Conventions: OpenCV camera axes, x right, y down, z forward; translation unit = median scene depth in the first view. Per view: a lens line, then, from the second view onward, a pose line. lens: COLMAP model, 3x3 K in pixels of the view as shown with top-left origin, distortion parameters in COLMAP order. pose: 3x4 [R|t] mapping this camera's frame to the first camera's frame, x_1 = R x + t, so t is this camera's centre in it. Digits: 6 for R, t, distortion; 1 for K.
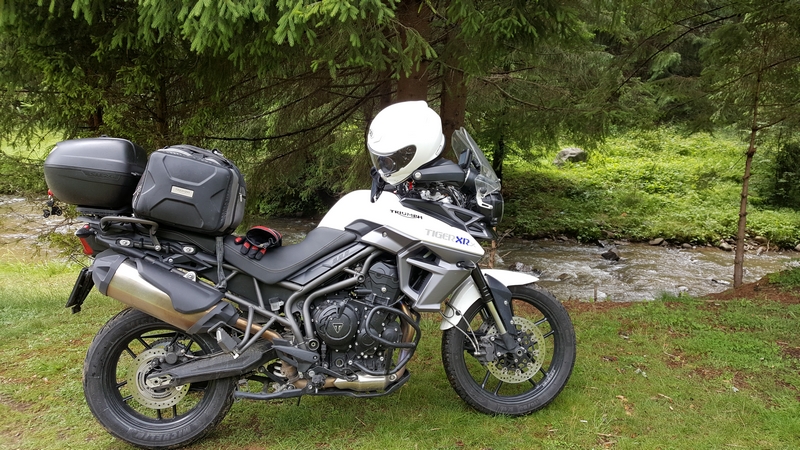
lens RADIAL K [[672.5, 0, 400.0], [0, 672.5, 225.0], [0, 0, 1]] dist [0.039332, -0.004339]
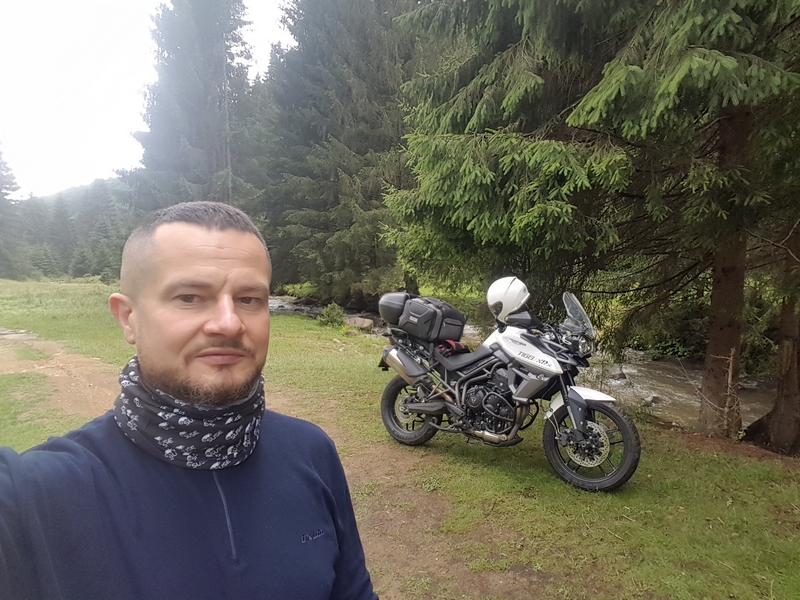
lens RADIAL K [[511.2, 0, 400.0], [0, 511.2, 300.0], [0, 0, 1]] dist [-0.004133, -0.000521]
pose [[0.643981, 0.040051, -0.763992, 0.799332], [-0.114713, 0.992394, -0.044669, -0.030218], [0.756392, 0.116406, 0.643677, -0.060190]]
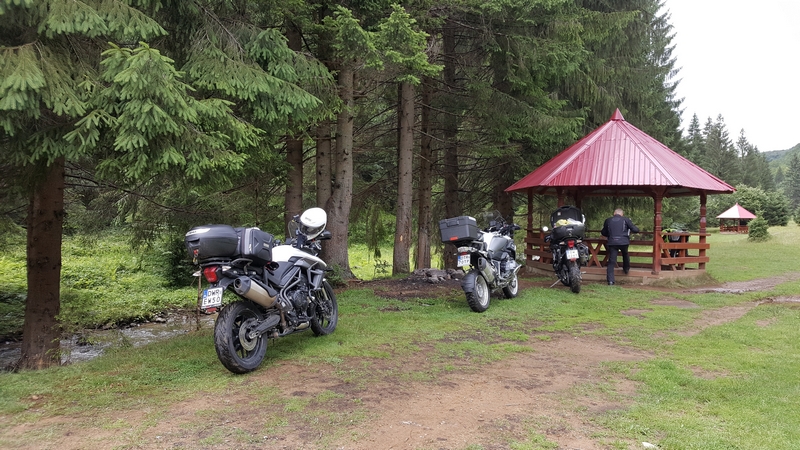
lens RADIAL K [[672.5, 0, 400.0], [0, 672.5, 225.0], [0, 0, 1]] dist [0.039332, -0.004339]
pose [[0.567201, -0.045552, 0.822318, -1.782590], [0.173859, 0.982590, -0.065491, 0.104507], [-0.805019, 0.180114, 0.565246, -0.652501]]
